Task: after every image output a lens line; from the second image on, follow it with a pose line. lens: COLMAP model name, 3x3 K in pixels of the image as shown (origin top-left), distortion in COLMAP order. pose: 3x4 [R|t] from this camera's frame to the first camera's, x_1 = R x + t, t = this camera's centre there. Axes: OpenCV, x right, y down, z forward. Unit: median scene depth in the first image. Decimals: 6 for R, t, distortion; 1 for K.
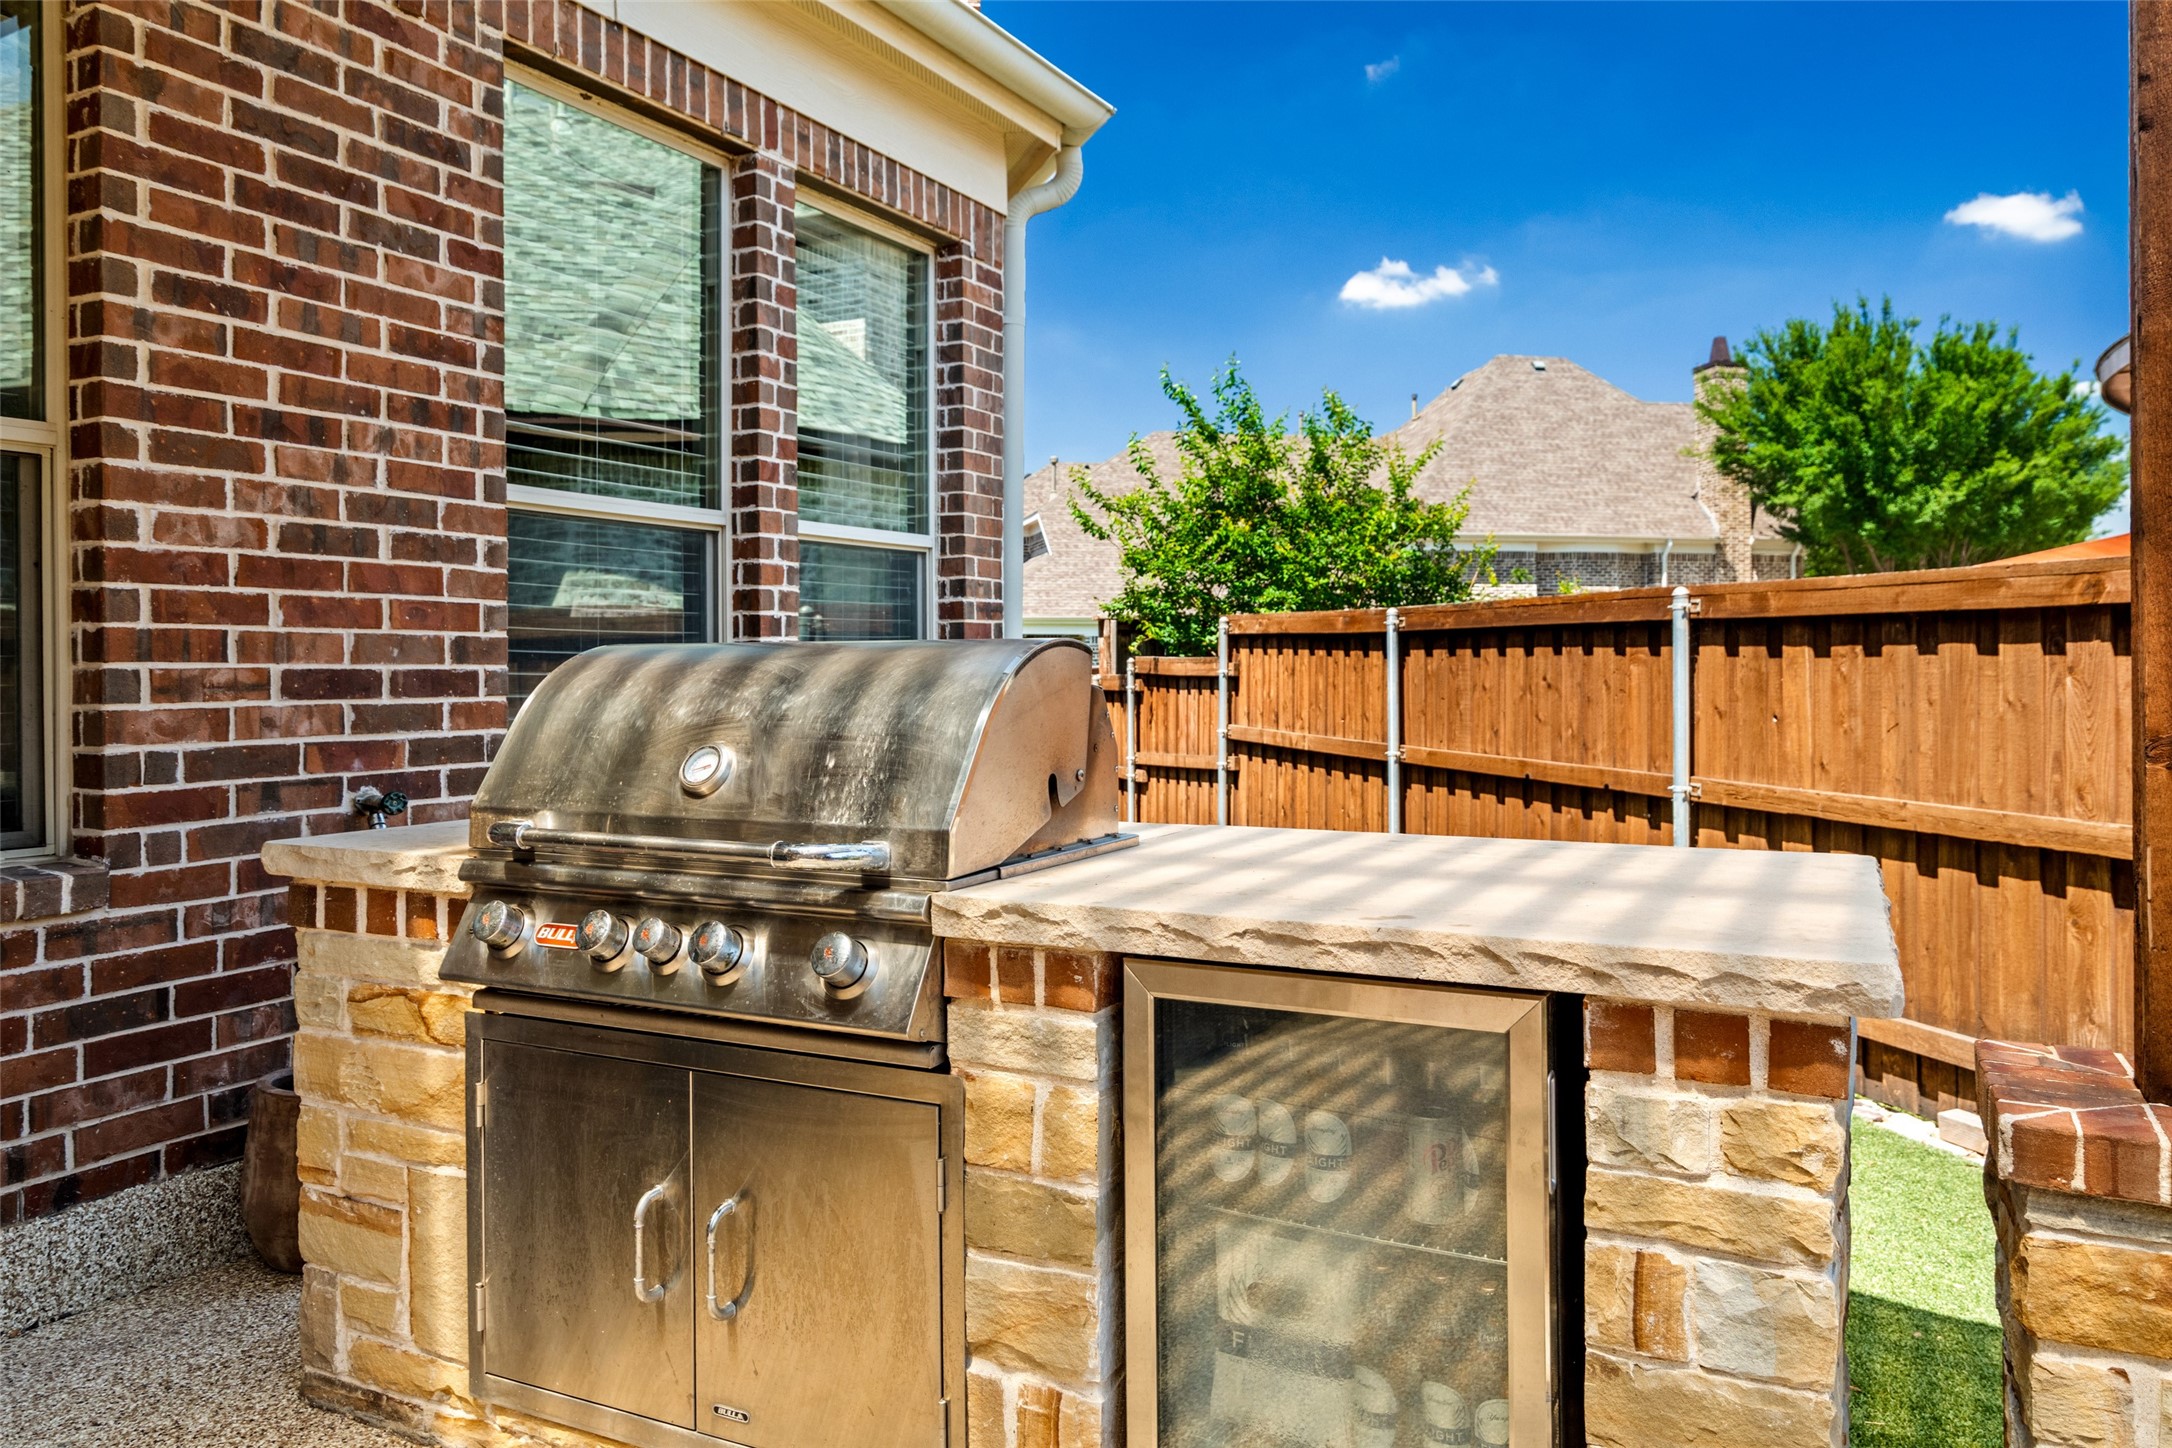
lens RADIAL K [[1535.4, 0, 1086.0], [0, 1535.4, 669.5], [0, 0, 1]] dist [0.005609, -0.001282]
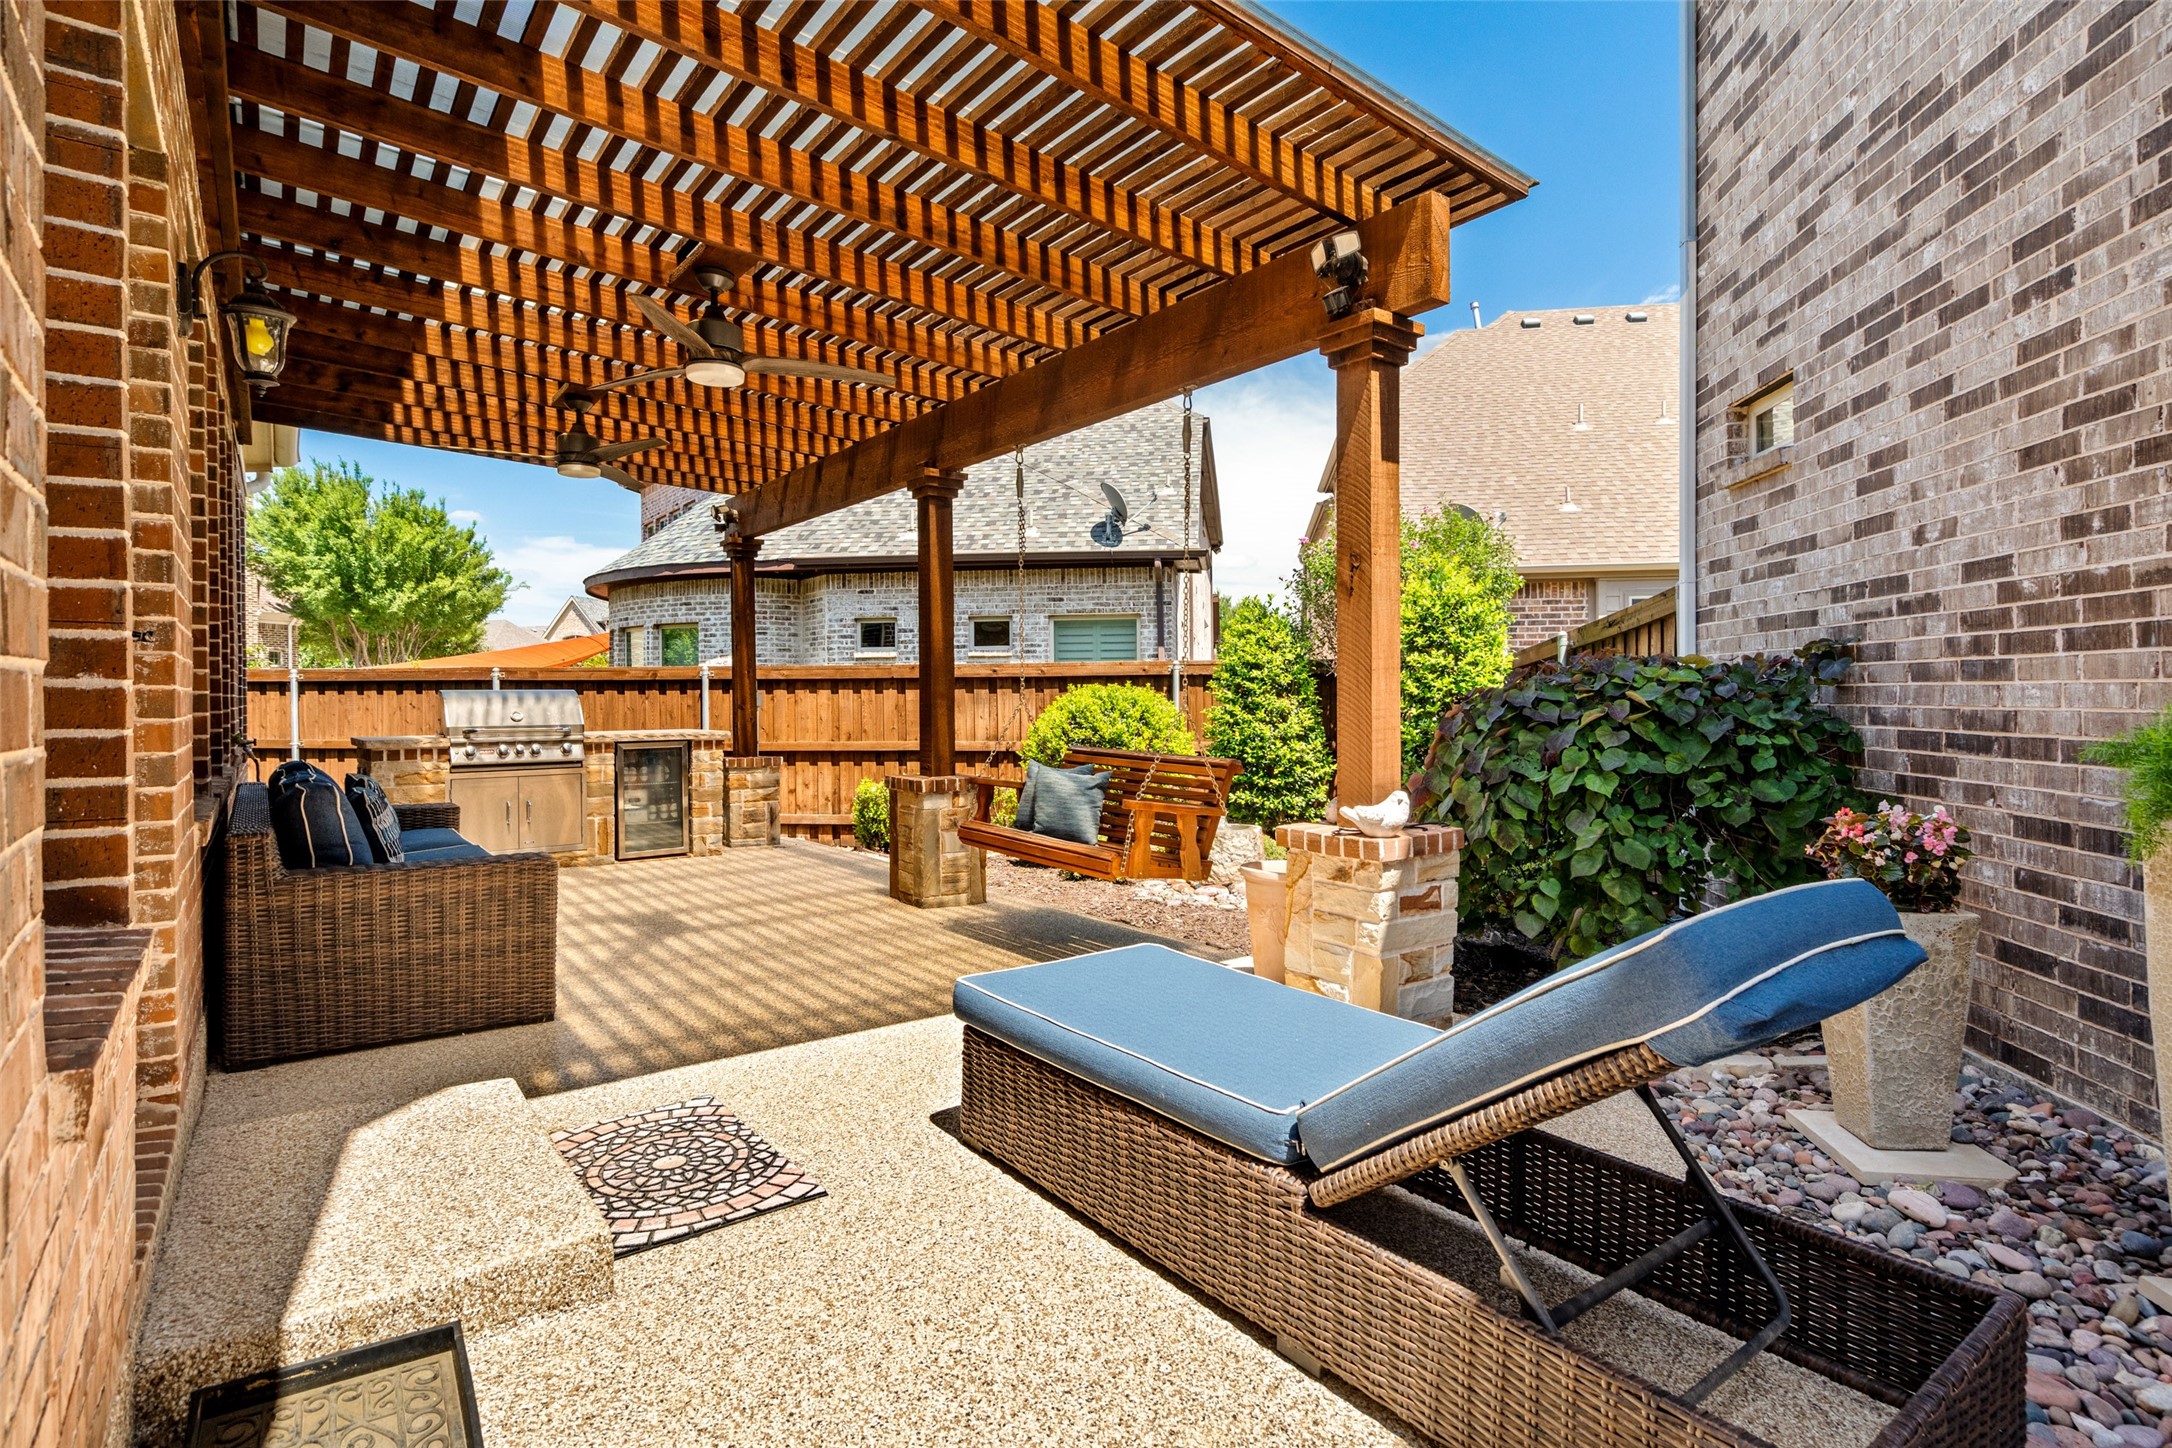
lens RADIAL K [[1098.4, 0, 1086.0], [0, 1098.4, 724.0], [0, 0, 1]] dist [-0.002735, -0.000420]
pose [[0.432816, -0.022425, 0.901203, -0.172764], [0.007539, 0.999746, 0.021256, 0.001892], [-0.901451, -0.002405, 0.432875, -0.142712]]
